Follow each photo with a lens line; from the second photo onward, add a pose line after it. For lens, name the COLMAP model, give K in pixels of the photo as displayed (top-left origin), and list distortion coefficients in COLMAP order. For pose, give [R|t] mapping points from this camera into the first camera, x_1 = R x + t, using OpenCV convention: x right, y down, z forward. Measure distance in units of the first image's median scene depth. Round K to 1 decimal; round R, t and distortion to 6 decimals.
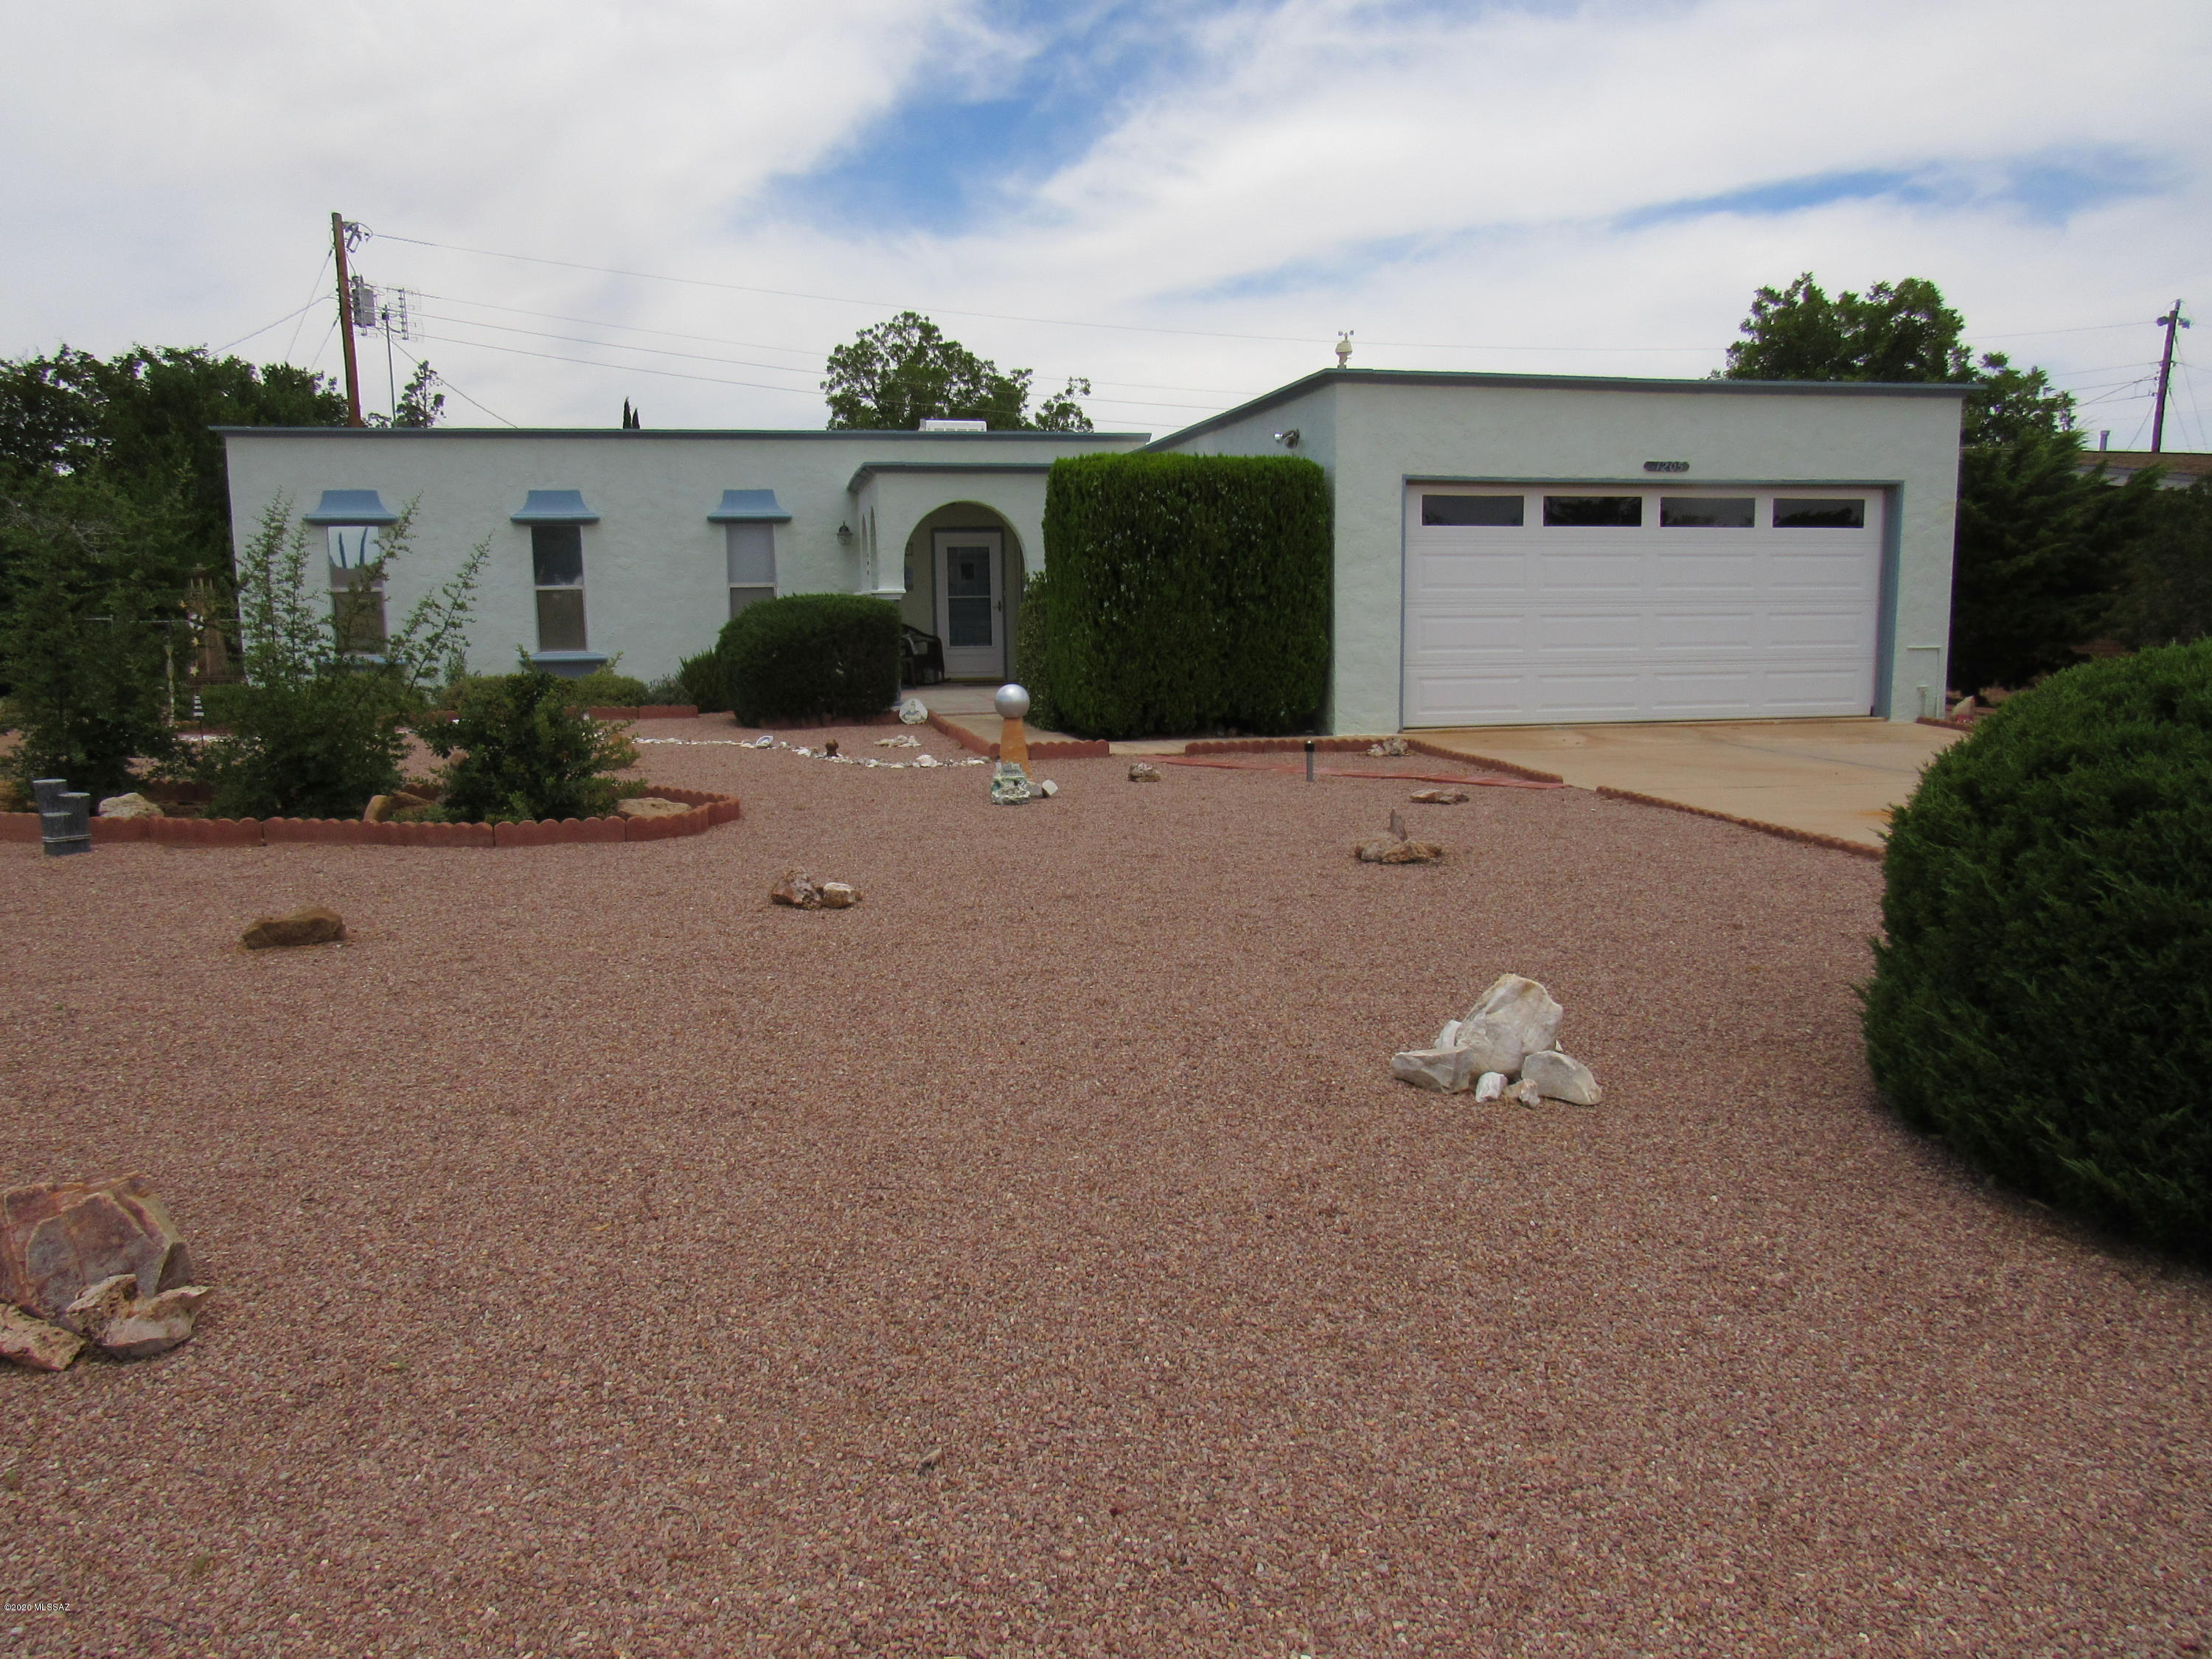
lens RADIAL K [[1606.2, 0, 1074.4], [0, 1606.2, 832.9], [0, 0, 1]] dist [-0.036066, 0.026440]
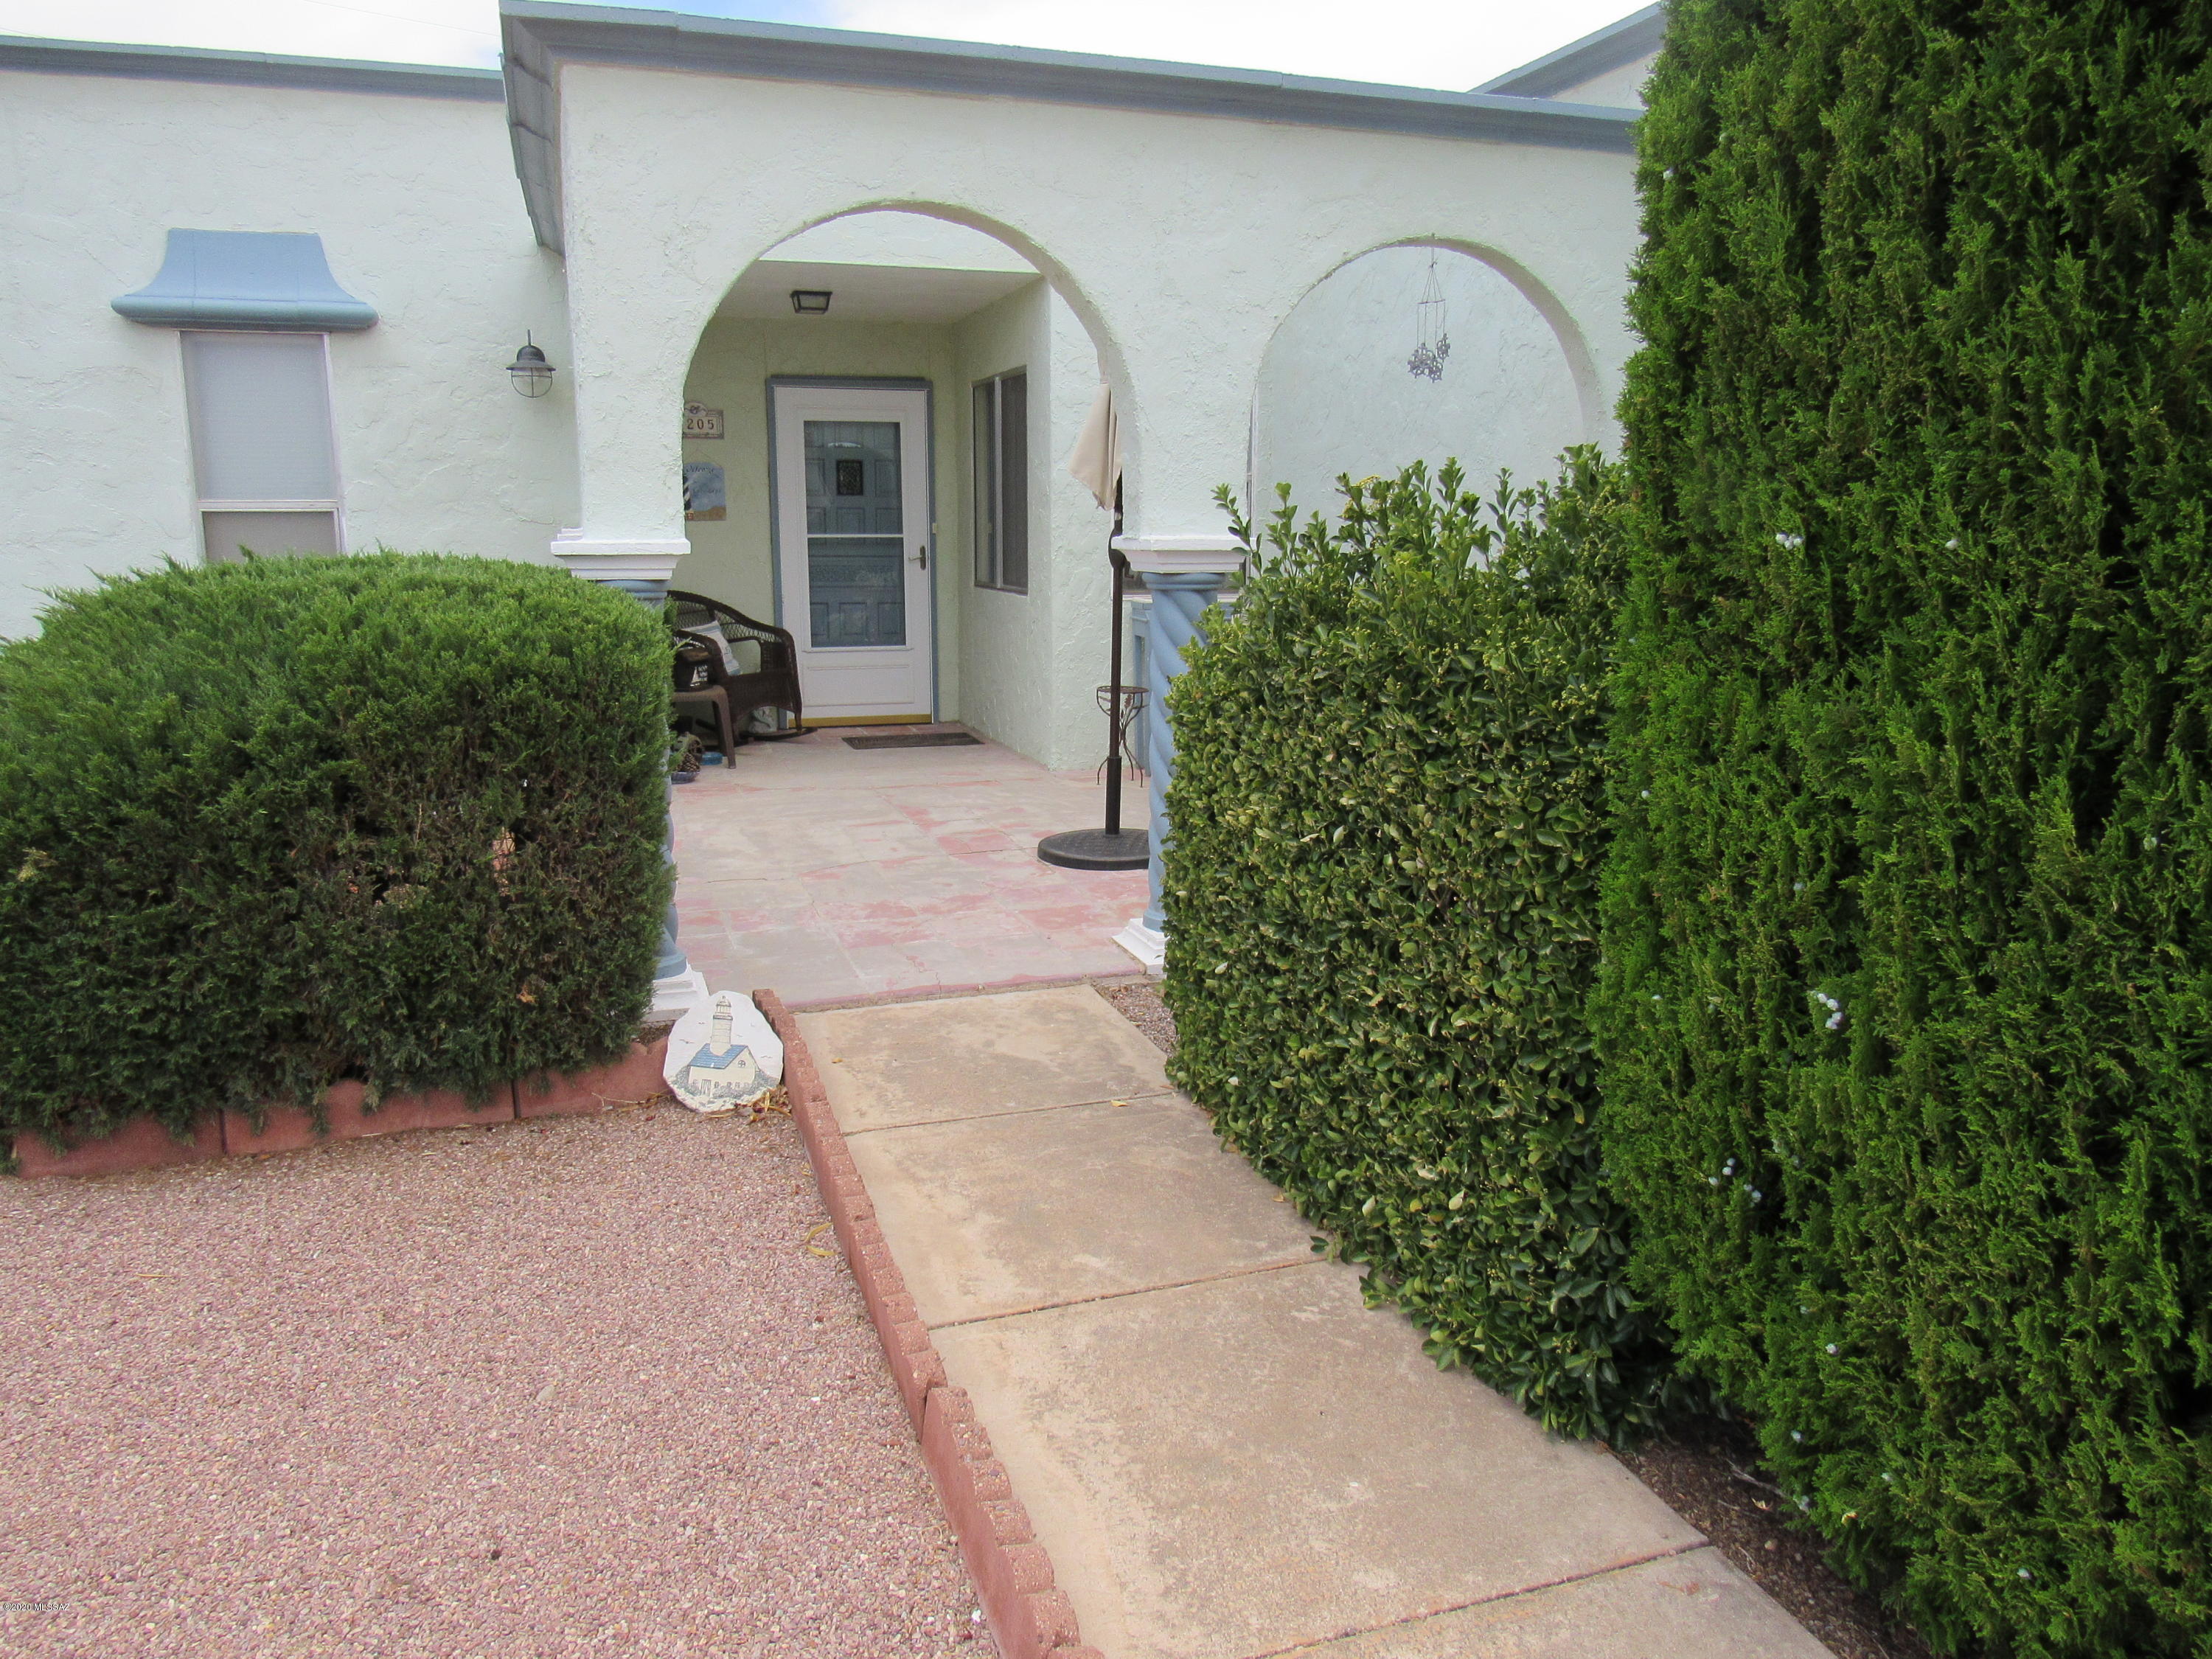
lens RADIAL K [[1606.2, 0, 1074.4], [0, 1606.2, 832.9], [0, 0, 1]] dist [-0.036066, 0.026440]
pose [[0.994049, -0.004637, 0.108839, -0.061067], [-0.000930, 0.998696, 0.051048, -0.100120], [-0.108934, -0.050845, 0.992748, 0.625033]]
